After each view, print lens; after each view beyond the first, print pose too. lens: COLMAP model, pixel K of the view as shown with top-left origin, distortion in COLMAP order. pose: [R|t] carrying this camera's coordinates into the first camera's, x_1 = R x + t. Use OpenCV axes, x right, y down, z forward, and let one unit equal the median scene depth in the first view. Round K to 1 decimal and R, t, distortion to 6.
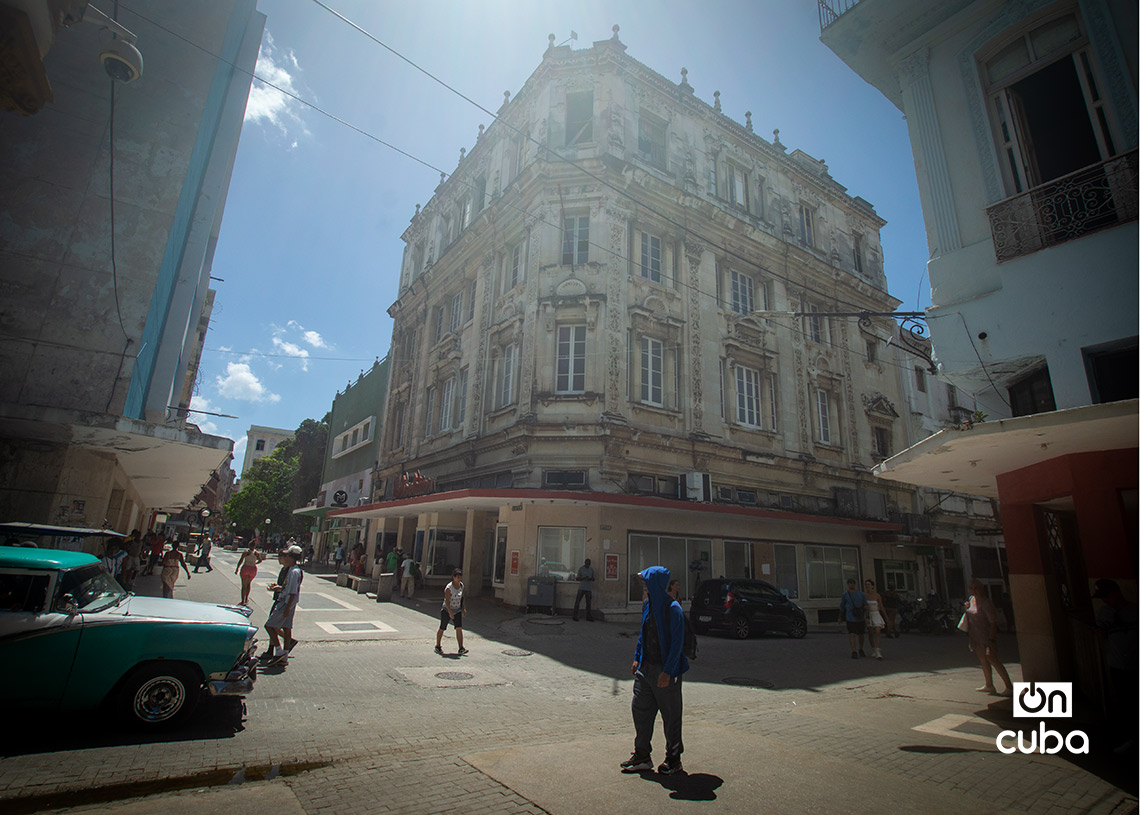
lens RADIAL K [[531.7, 0, 574.4], [0, 531.7, 406.2], [0, 0, 1]] dist [-0.022586, 0.000500]
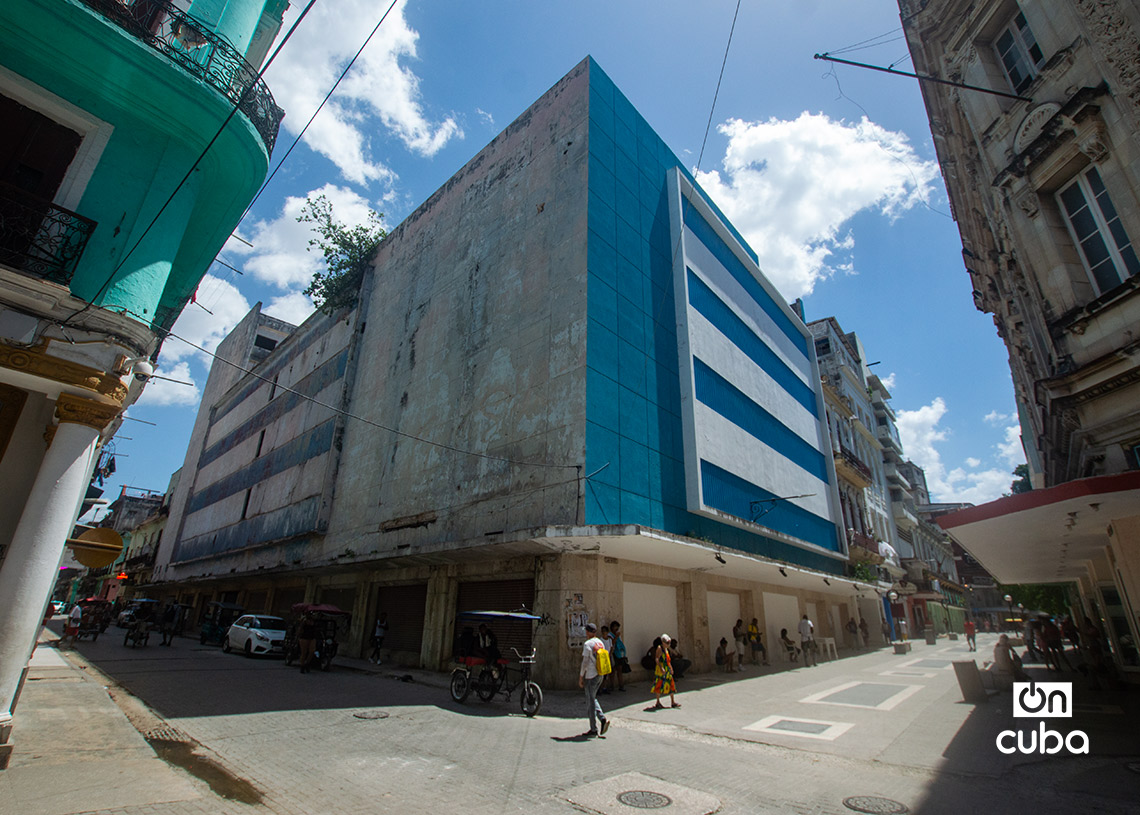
lens RADIAL K [[531.7, 0, 574.4], [0, 531.7, 406.2], [0, 0, 1]] dist [-0.022586, 0.000500]
pose [[0.281895, -0.391625, -0.875880, 0.231262], [0.263159, 0.909451, -0.321940, 0.099921], [0.922650, -0.139743, 0.359430, 0.320630]]
